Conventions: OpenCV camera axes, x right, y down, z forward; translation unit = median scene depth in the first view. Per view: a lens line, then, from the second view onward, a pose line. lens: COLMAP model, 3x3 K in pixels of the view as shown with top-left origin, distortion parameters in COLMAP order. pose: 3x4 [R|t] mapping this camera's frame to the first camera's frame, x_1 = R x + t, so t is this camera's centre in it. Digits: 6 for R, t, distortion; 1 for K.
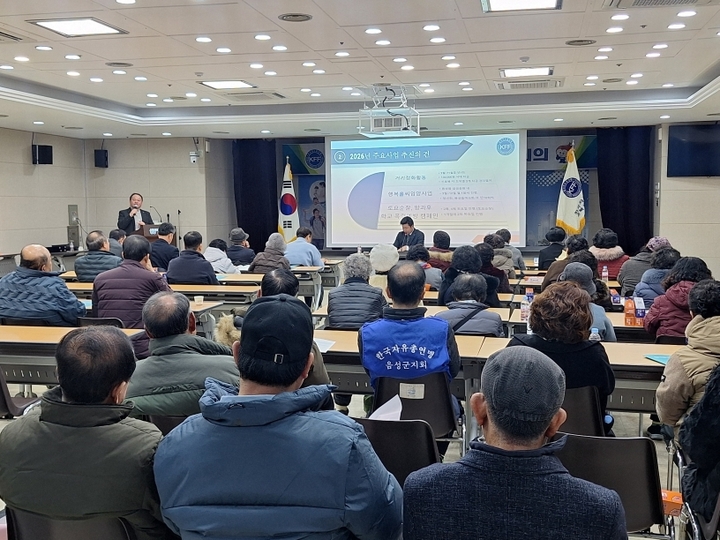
lens RADIAL K [[816.9, 0, 363.1], [0, 816.9, 271.2], [0, 0, 1]] dist [0.093420, 0.000000]
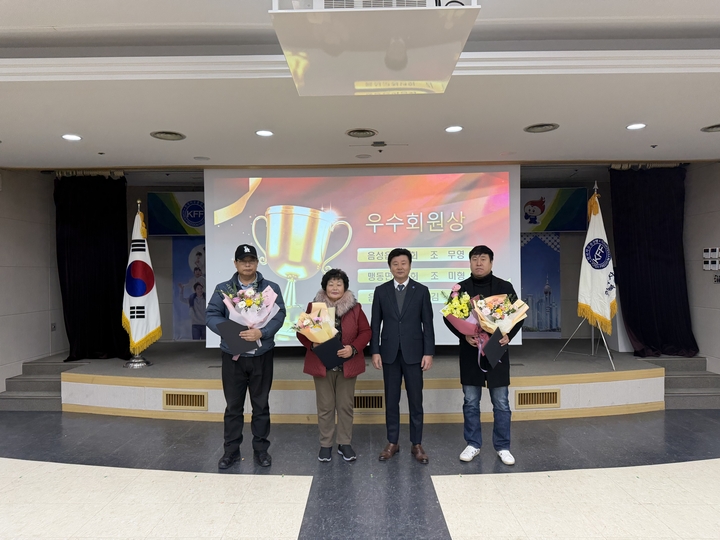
lens RADIAL K [[509.2, 0, 362.0], [0, 509.2, 273.6], [0, 0, 1]] dist [0.031626, -0.035002]
pose [[0.979825, 0.000177, 0.199859, -0.006550], [0.015768, 0.996814, -0.078186, -0.053475], [-0.199236, 0.079760, 0.976700, 0.599261]]
